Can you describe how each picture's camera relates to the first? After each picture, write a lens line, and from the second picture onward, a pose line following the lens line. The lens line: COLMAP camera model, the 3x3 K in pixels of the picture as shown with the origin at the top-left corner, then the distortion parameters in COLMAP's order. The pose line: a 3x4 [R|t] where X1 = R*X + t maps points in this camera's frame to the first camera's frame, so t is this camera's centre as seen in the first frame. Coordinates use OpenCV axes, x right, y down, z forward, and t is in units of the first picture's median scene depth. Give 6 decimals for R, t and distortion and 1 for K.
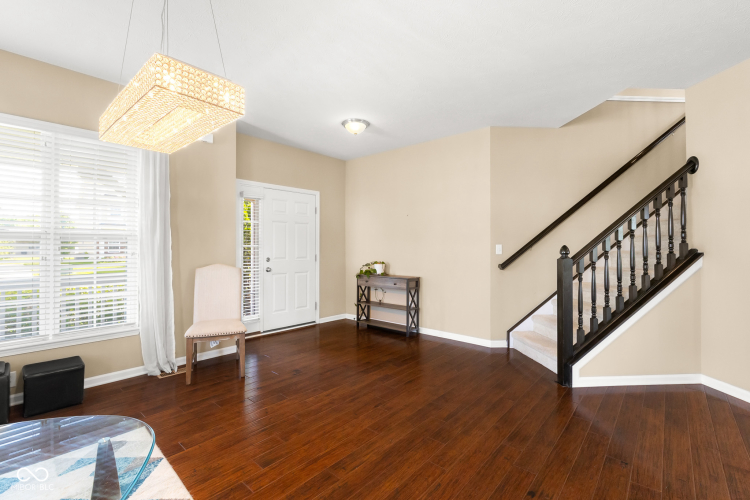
lens RADIAL K [[332.5, 0, 365.5], [0, 332.5, 244.8], [0, 0, 1]] dist [-0.001594, 0.002276]
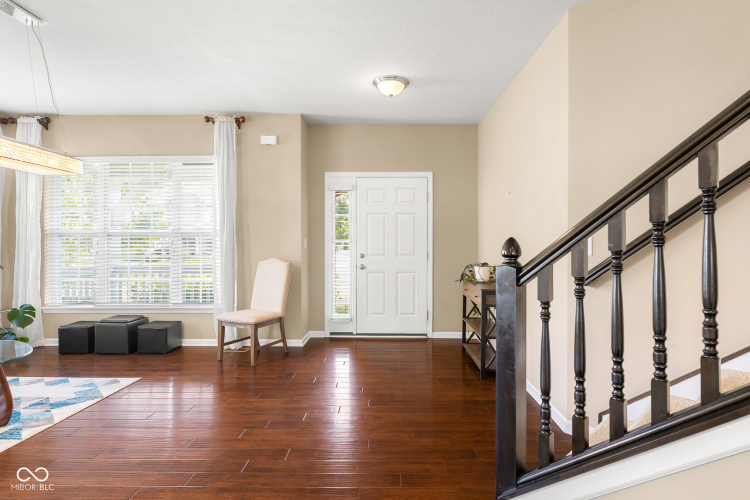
lens RADIAL K [[396.7, 0, 377.1], [0, 396.7, 246.0], [0, 0, 1]] dist [-0.007734, 0.004462]
pose [[0.671419, 0.005726, -0.741056, 0.546943], [0.006789, 0.999881, 0.013877, 0.002649], [0.741047, -0.014348, 0.671300, 0.307510]]
